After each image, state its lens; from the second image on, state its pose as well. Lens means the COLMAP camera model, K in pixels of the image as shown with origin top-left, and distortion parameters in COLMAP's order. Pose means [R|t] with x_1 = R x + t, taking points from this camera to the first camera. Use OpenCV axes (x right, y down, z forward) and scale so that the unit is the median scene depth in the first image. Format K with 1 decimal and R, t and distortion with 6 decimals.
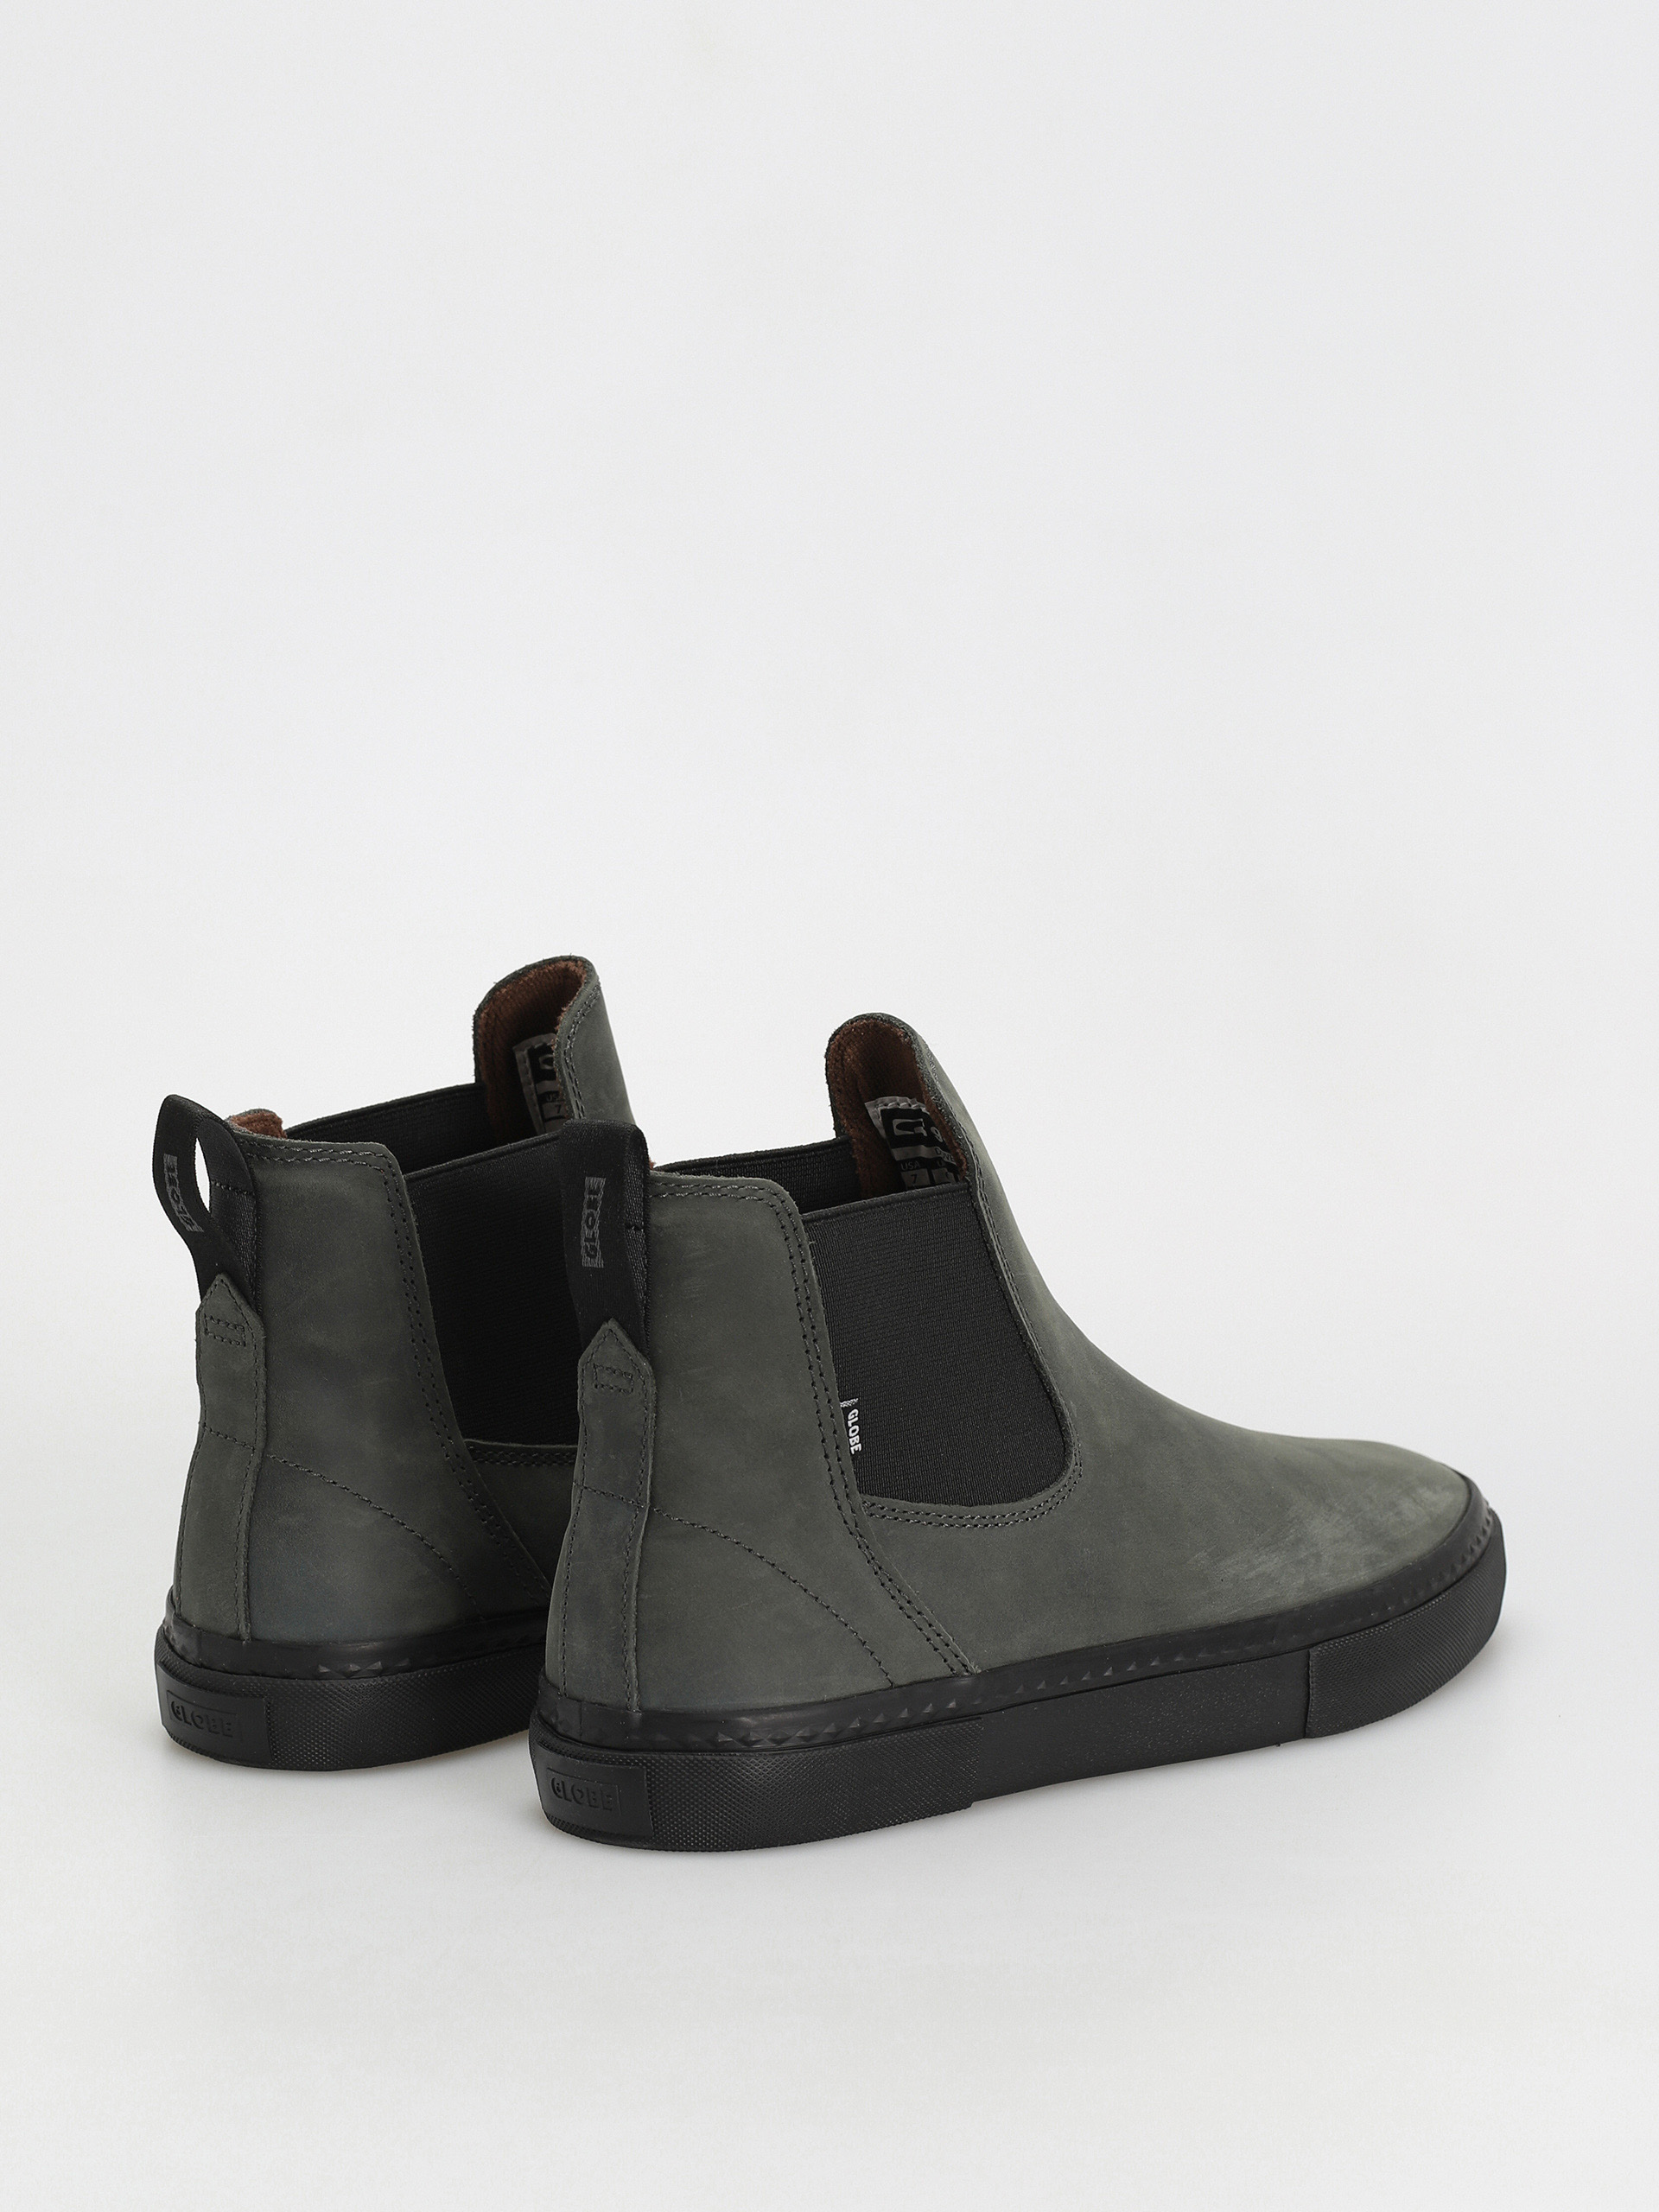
lens RADIAL K [[7732.8, 0, 829.5], [0, 7732.8, 1106.0], [0, 0, 1]] dist [-0.442491, -0.095494]
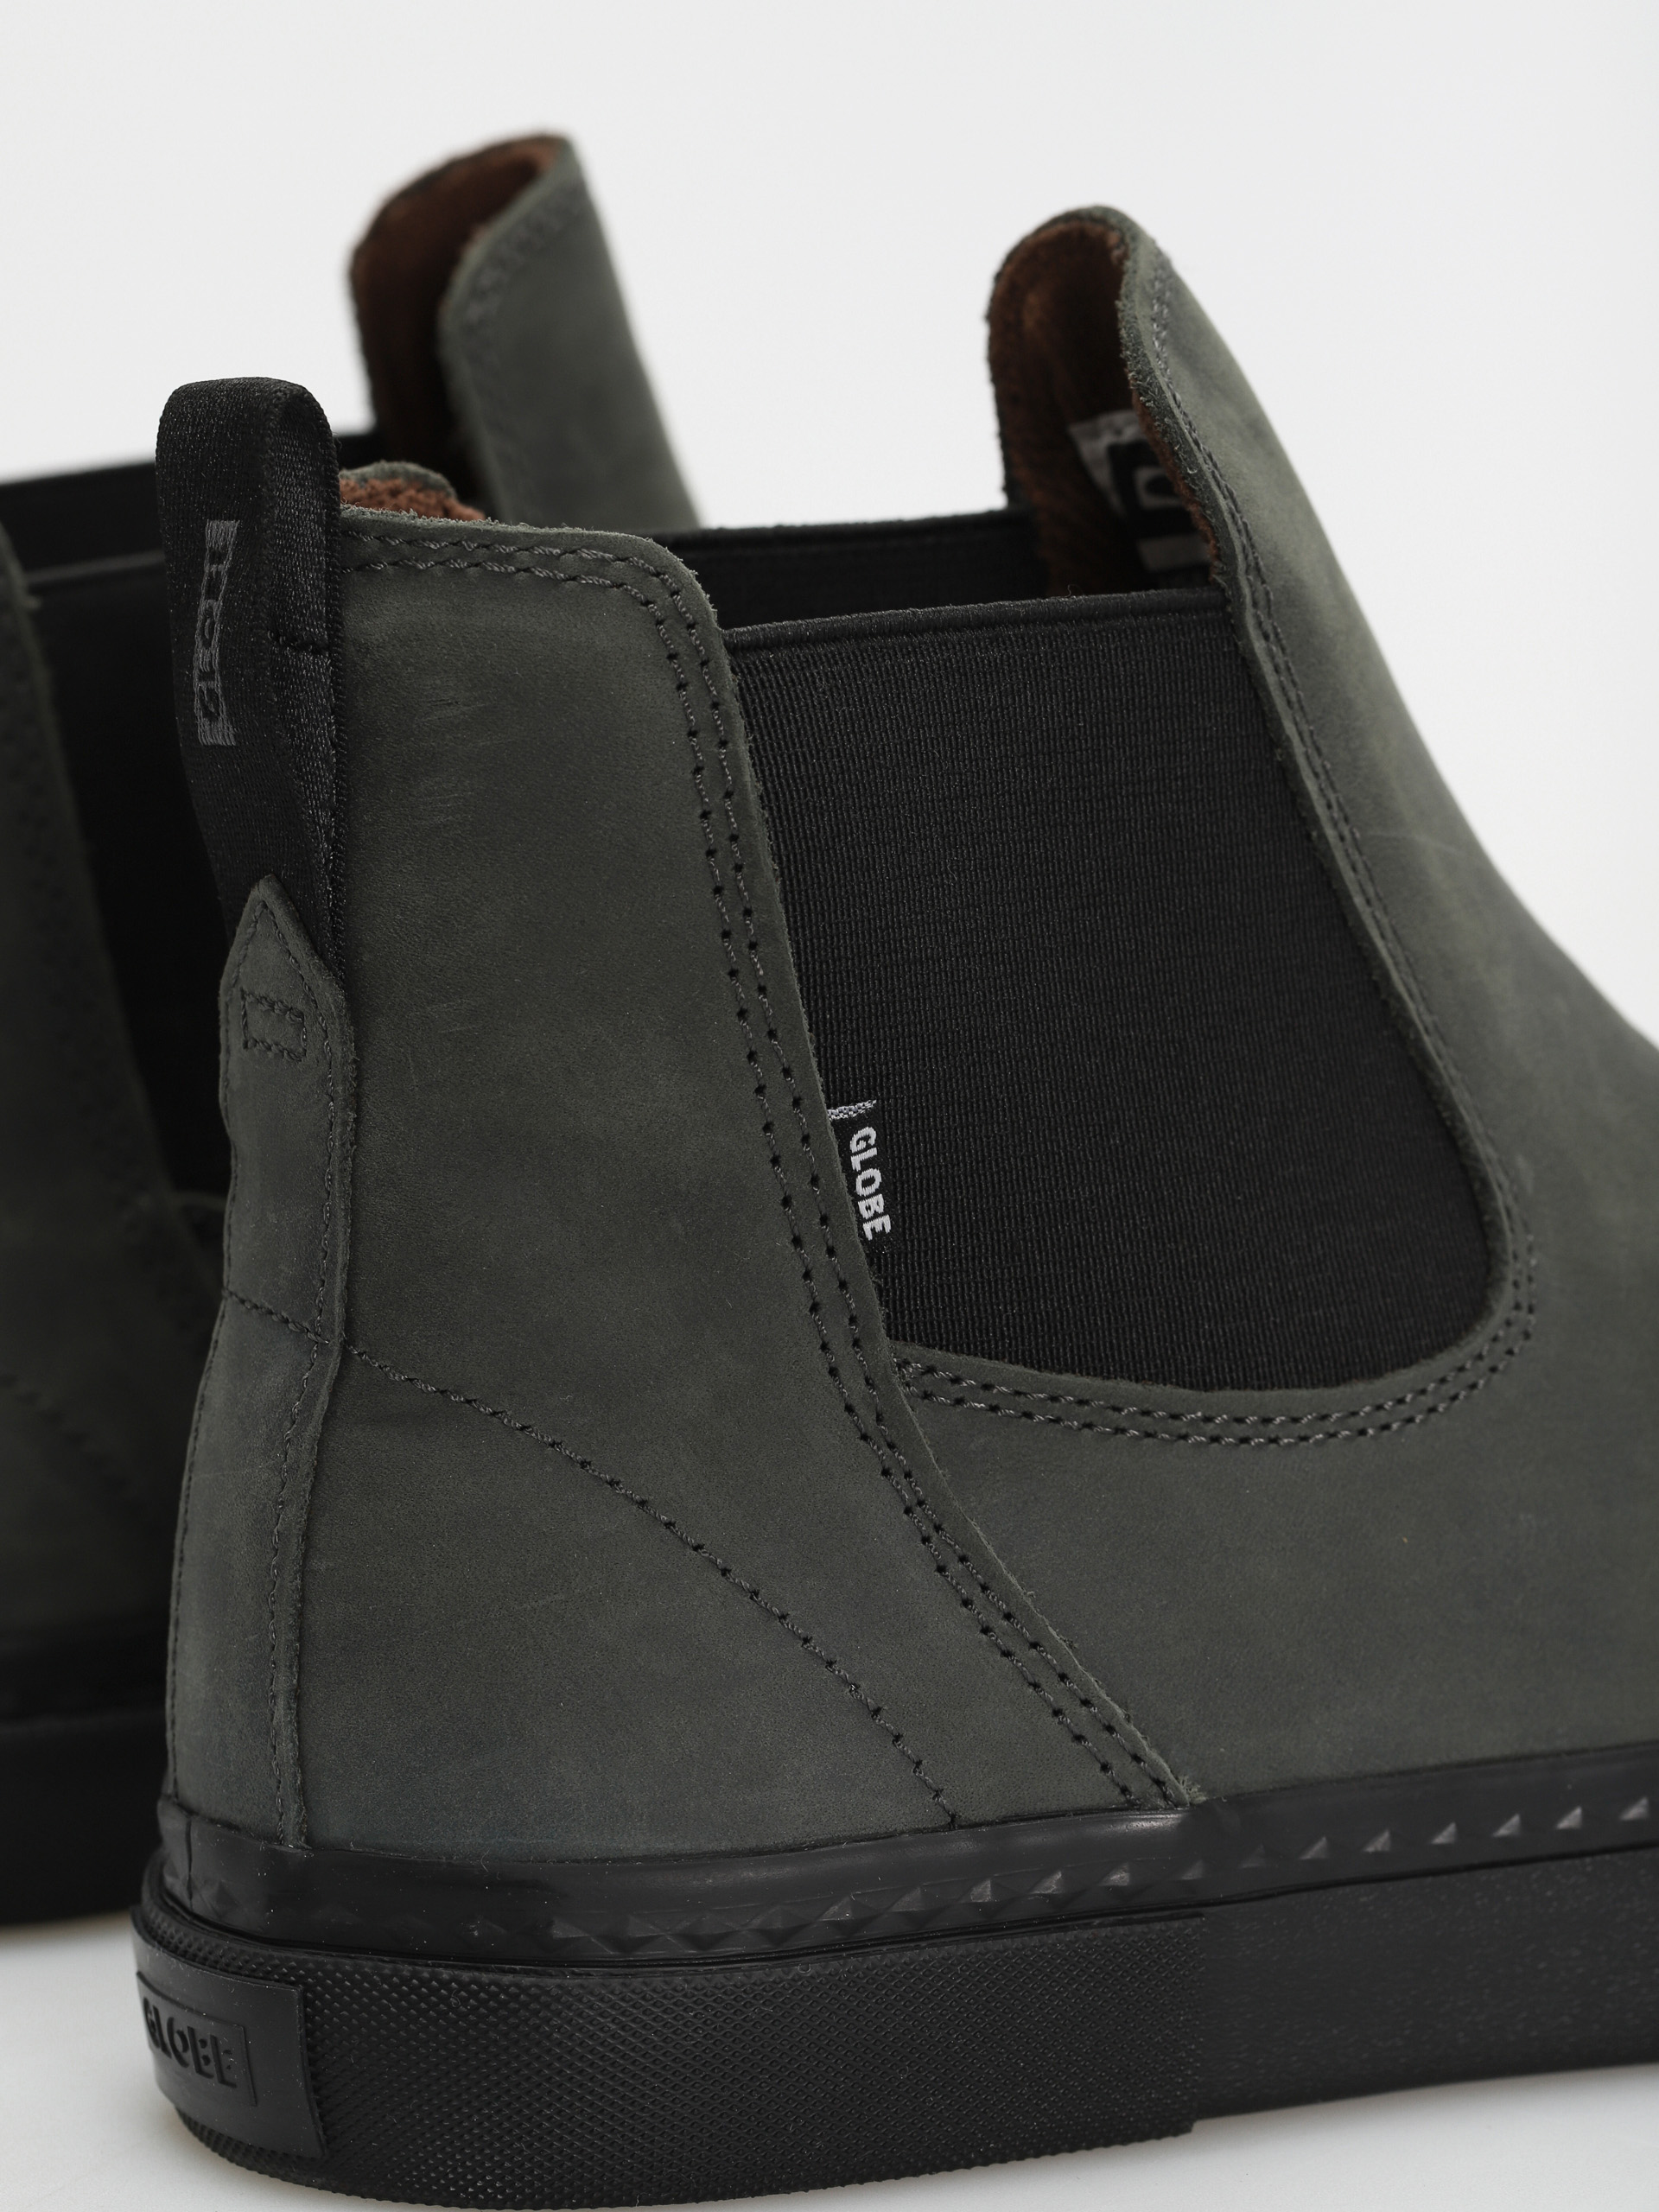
lens RADIAL K [[7902.1, 0, 829.5], [0, 7902.1, 1106.0], [0, 0, 1]] dist [-0.174556, 0.508444]
pose [[0.969533, 0.039386, -0.241774, 0.100293], [-0.039884, 0.999200, 0.002835, 0.036953], [0.241692, 0.006894, 0.970329, 0.599546]]
